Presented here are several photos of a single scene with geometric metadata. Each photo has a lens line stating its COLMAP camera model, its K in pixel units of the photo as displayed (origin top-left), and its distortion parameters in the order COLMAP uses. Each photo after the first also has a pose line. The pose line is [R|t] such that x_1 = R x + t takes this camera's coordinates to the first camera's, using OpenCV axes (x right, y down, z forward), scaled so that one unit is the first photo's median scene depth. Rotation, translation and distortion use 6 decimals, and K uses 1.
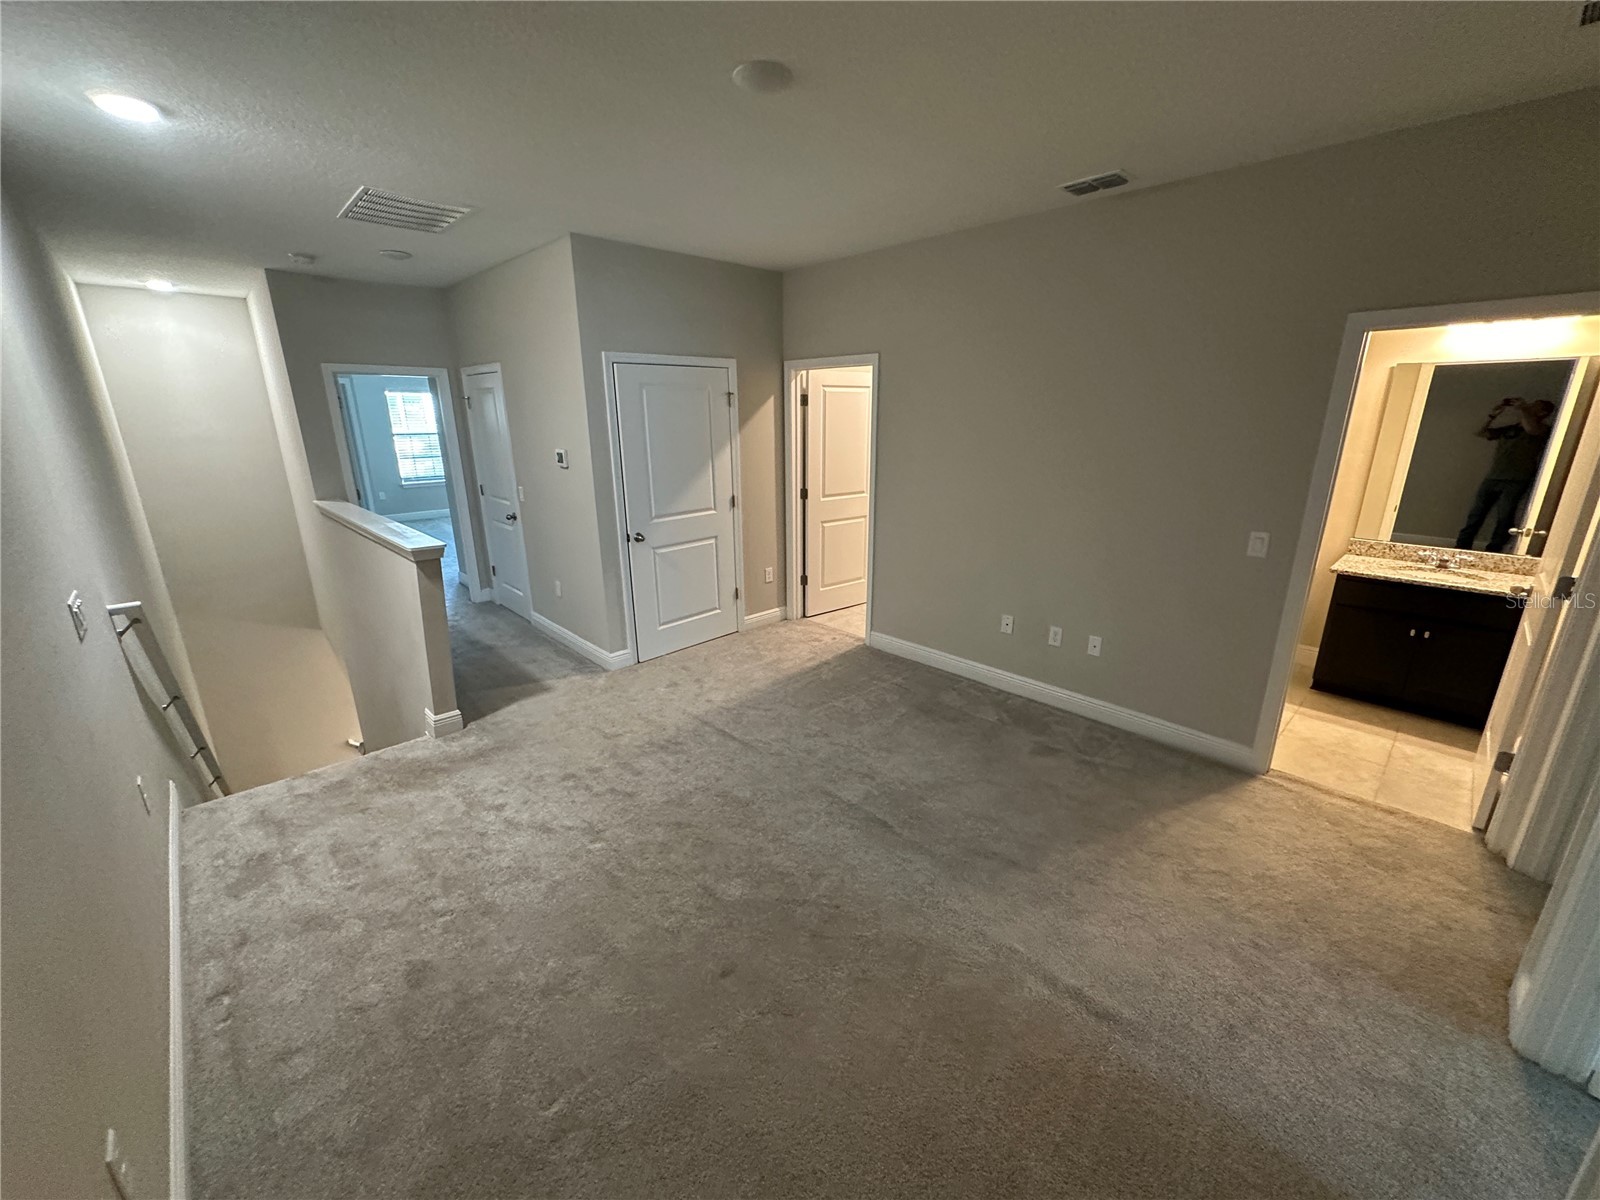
lens RADIAL K [[641.8, 0, 798.5], [0, 641.8, 601.4], [0, 0, 1]] dist [-0.000671, 0.000282]
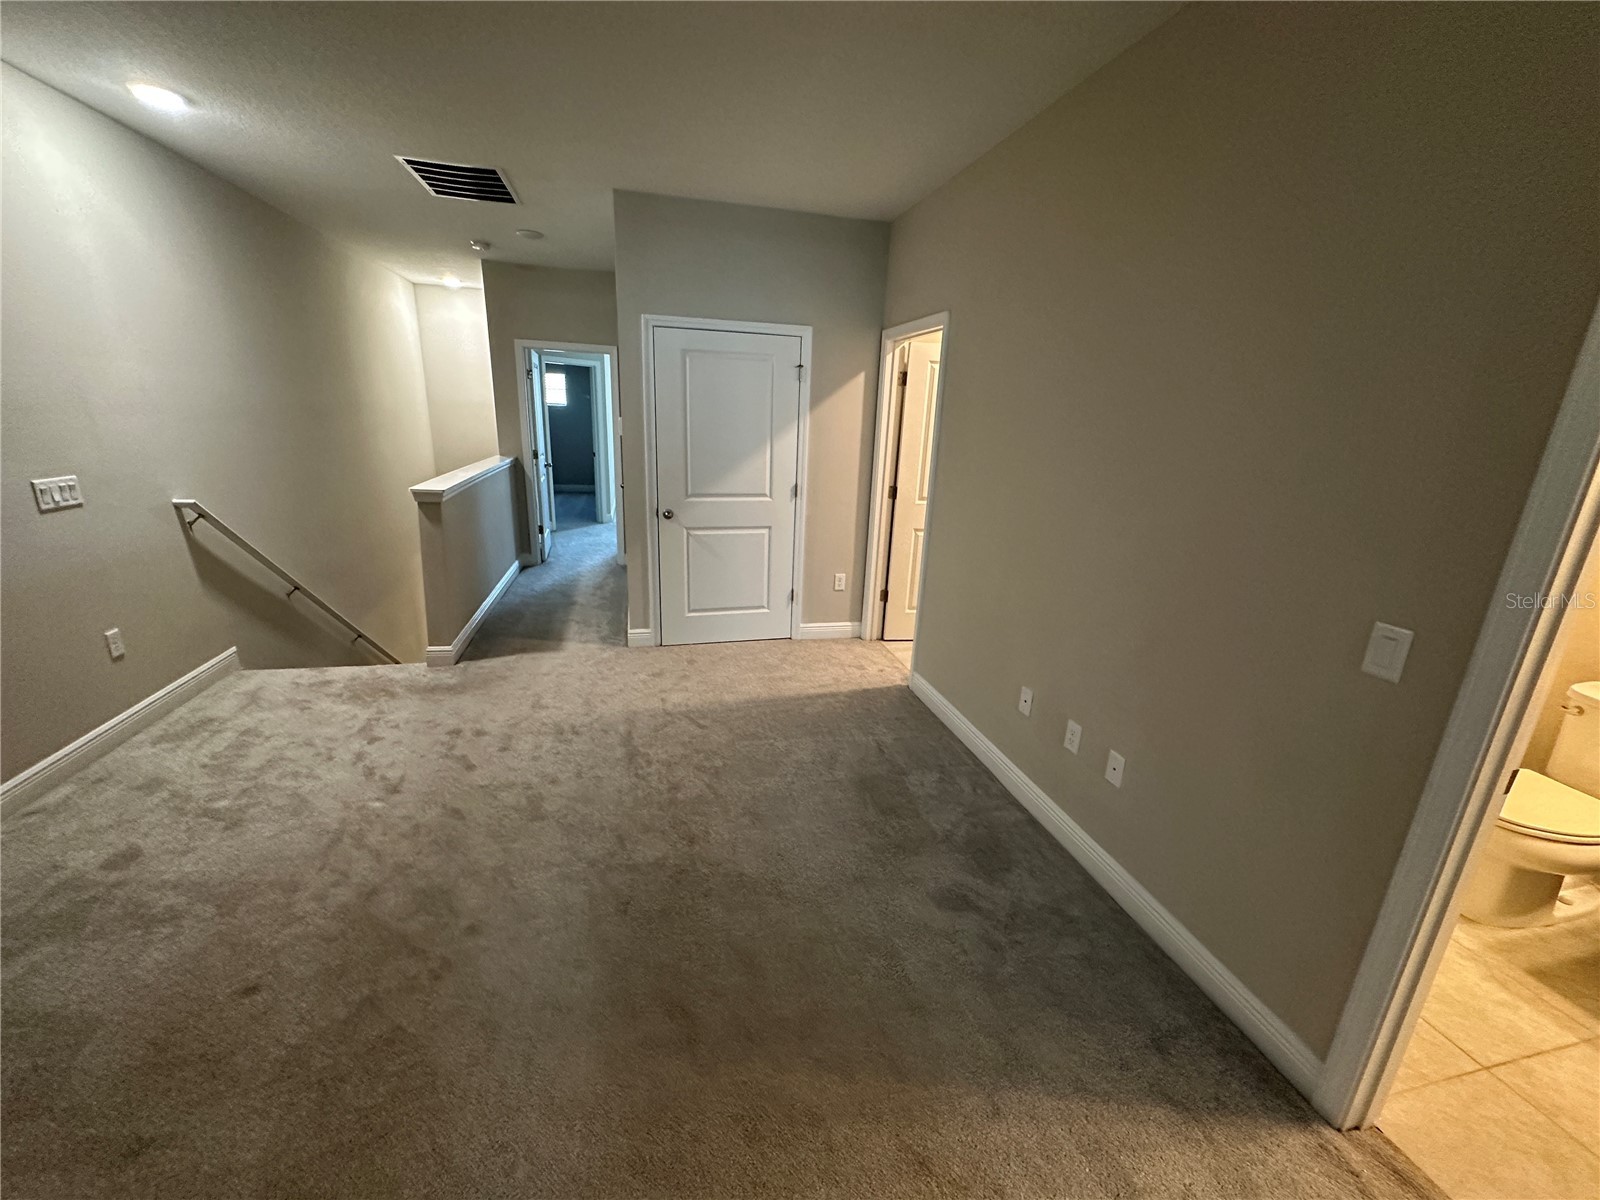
lens RADIAL K [[641.8, 0, 798.5], [0, 641.8, 601.4], [0, 0, 1]] dist [-0.000671, 0.000282]
pose [[0.863602, 0.181139, -0.470511, 0.371837], [-0.187722, 0.981655, 0.033364, -0.039913], [0.467923, 0.059512, 0.881763, 0.256397]]
